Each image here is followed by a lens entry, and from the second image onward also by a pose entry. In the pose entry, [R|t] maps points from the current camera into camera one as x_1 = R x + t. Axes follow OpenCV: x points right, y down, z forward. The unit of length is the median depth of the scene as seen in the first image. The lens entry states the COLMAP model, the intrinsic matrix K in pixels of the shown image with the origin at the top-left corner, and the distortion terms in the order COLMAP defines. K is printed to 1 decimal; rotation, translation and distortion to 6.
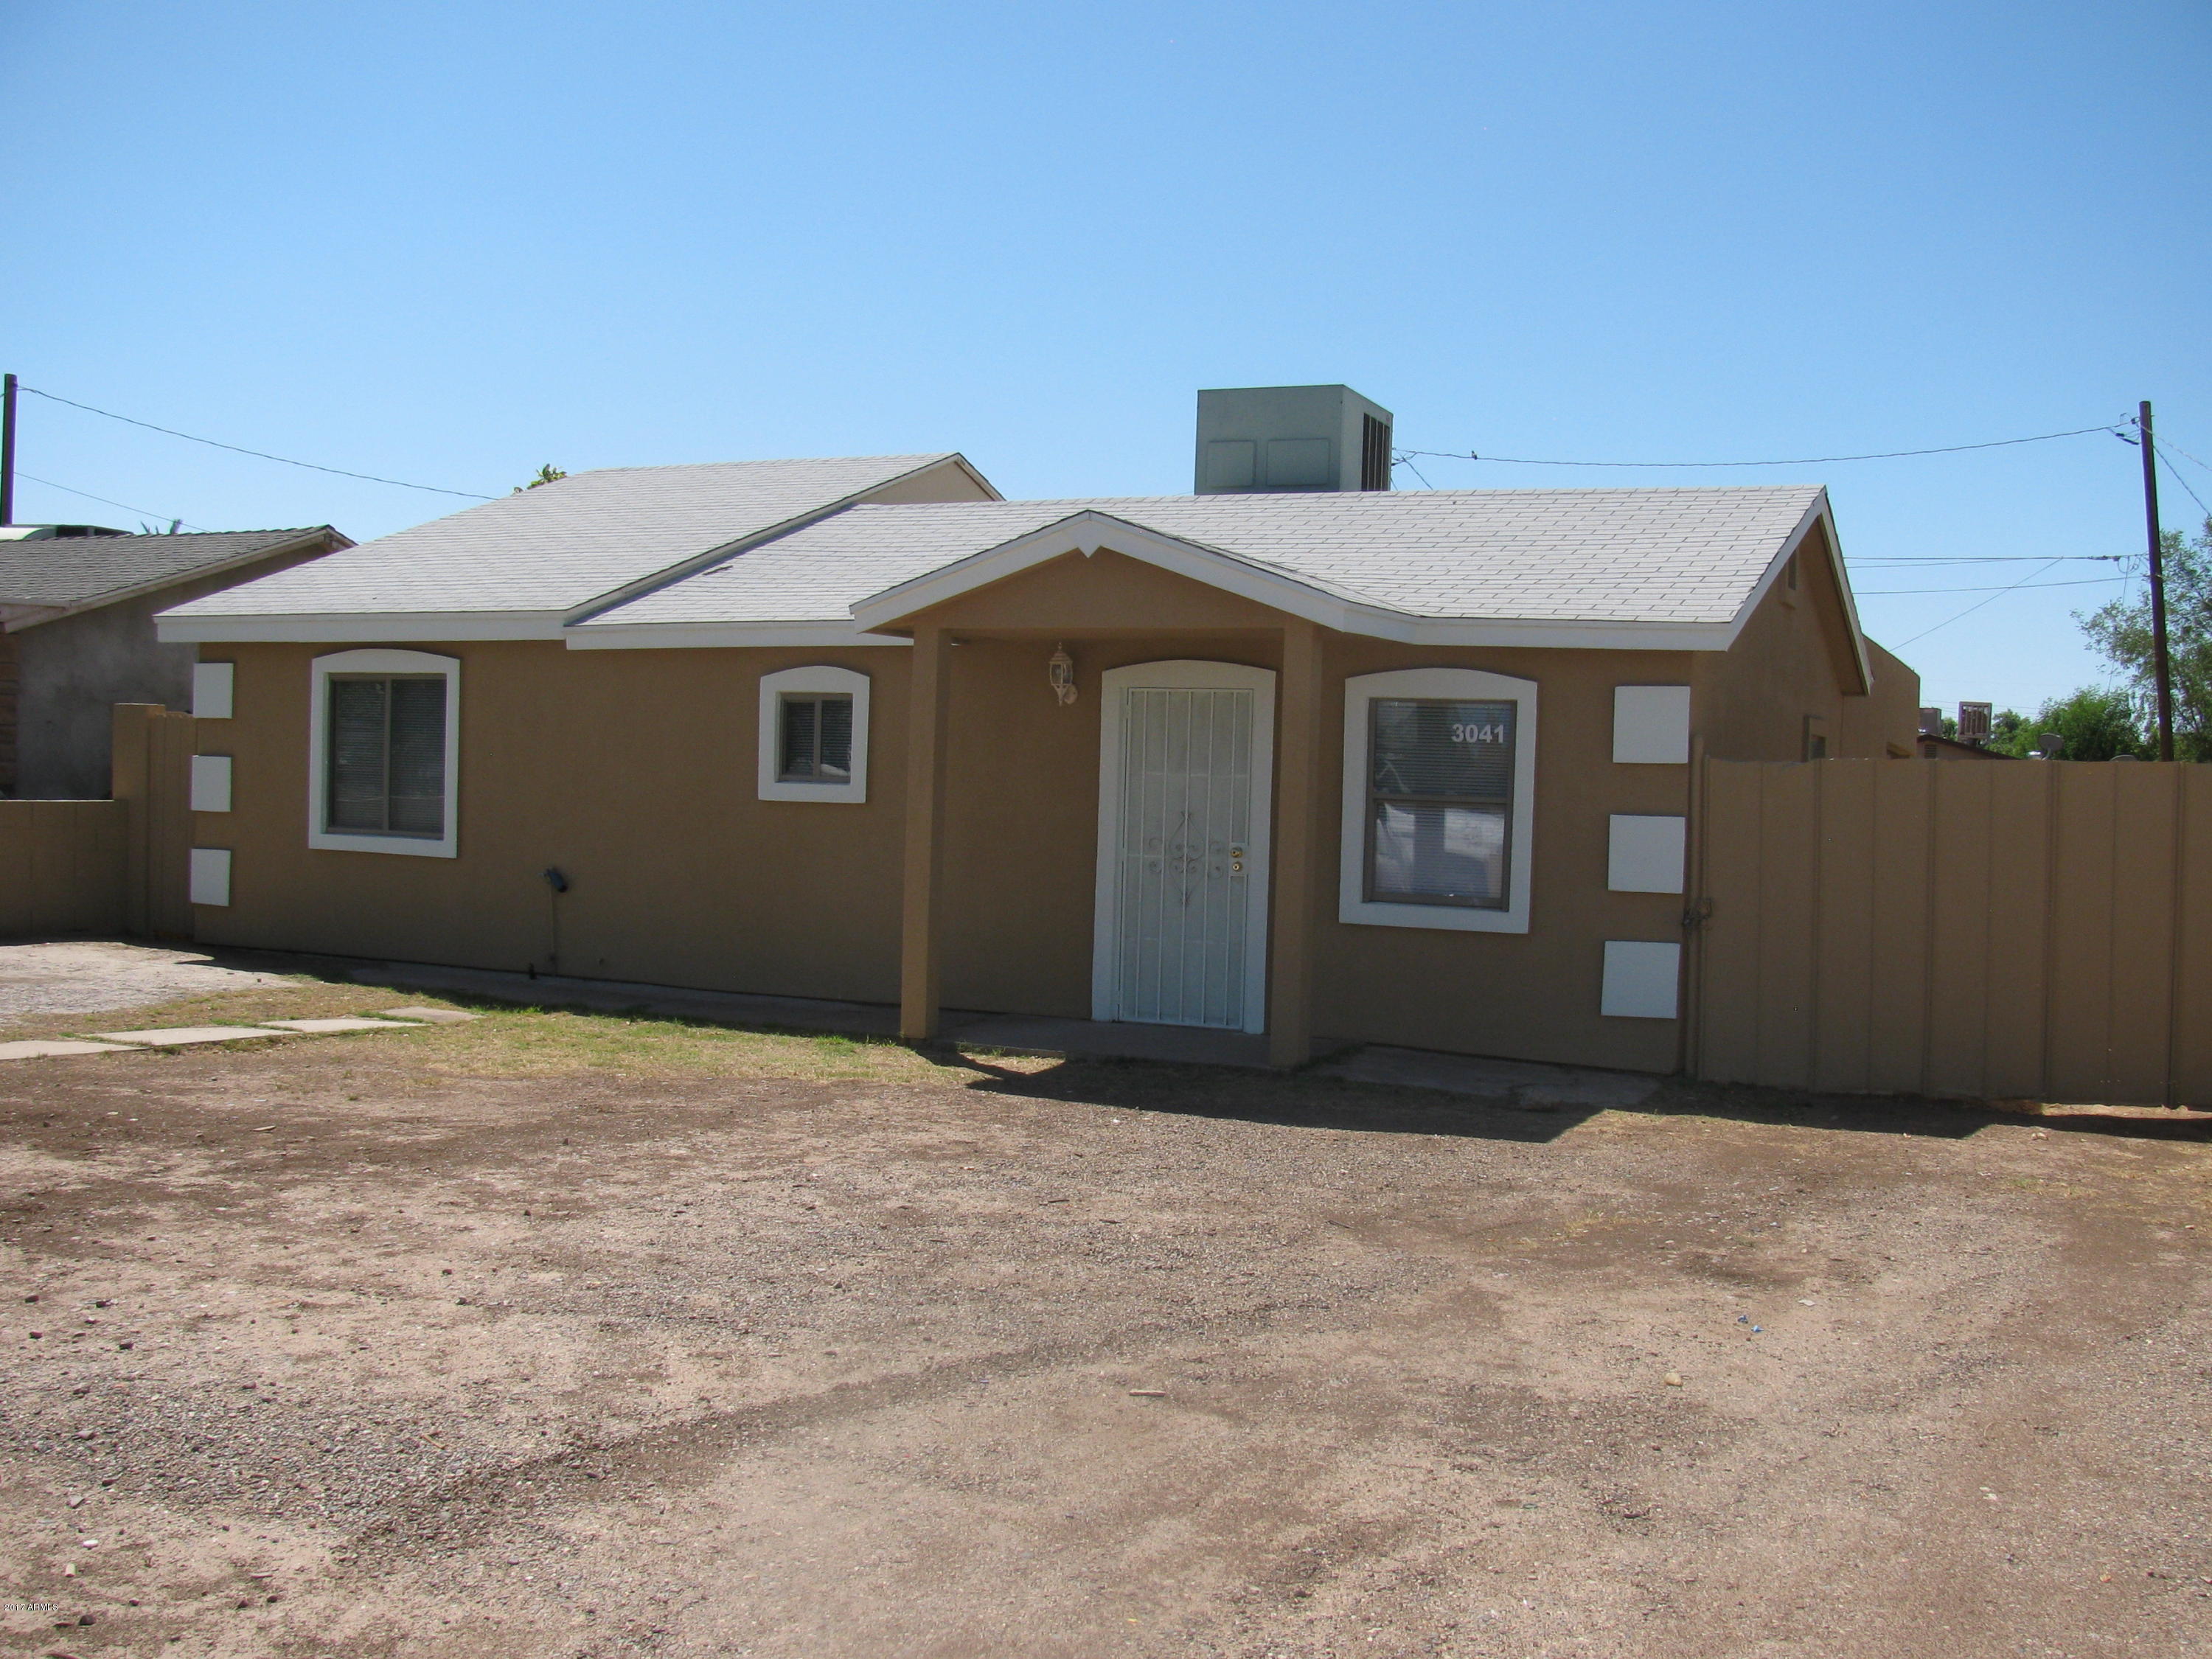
lens RADIAL K [[2273.6, 0, 1108.0], [0, 2273.6, 839.2], [0, 0, 1]] dist [-0.134828, 0.000000]
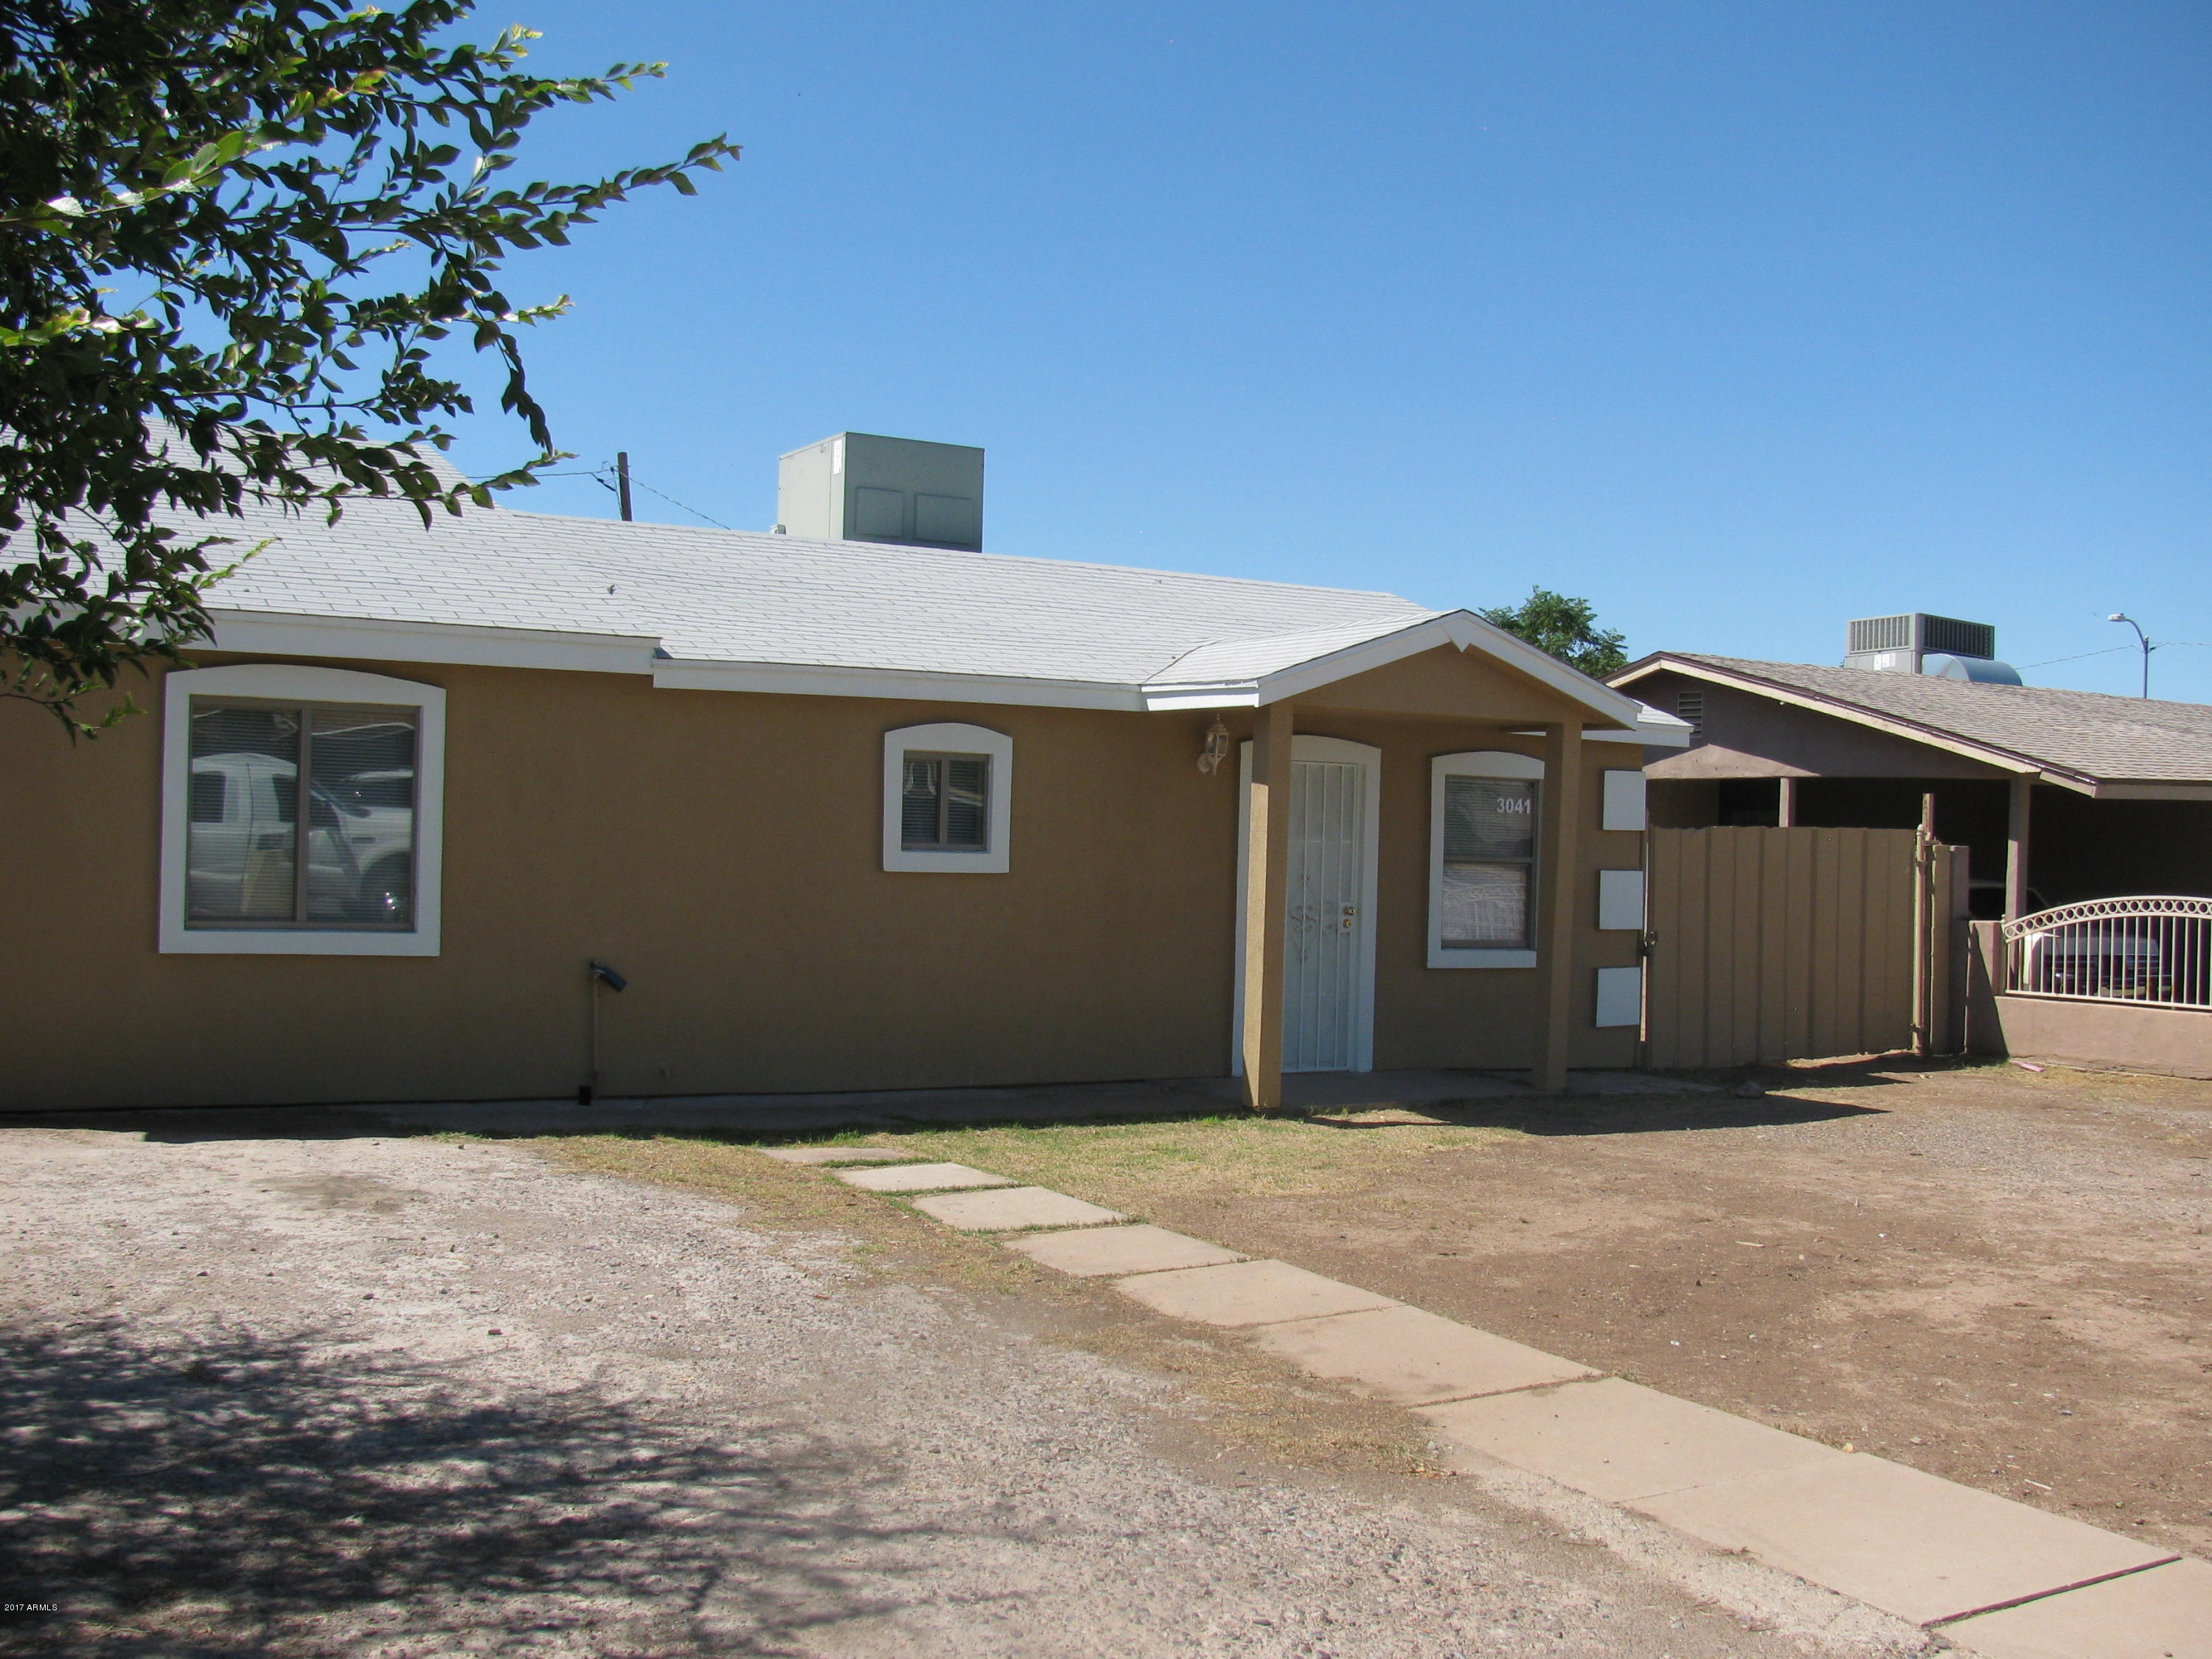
lens RADIAL K [[2273.6, 0, 1109.0], [0, 2273.6, 829.1], [0, 0, 1]] dist [-0.134828, 0.000000]
pose [[0.561095, -0.011344, 0.827674, -0.844405], [0.011713, 0.999915, 0.005764, -0.038111], [-0.827669, 0.006460, 0.561180, 0.432134]]
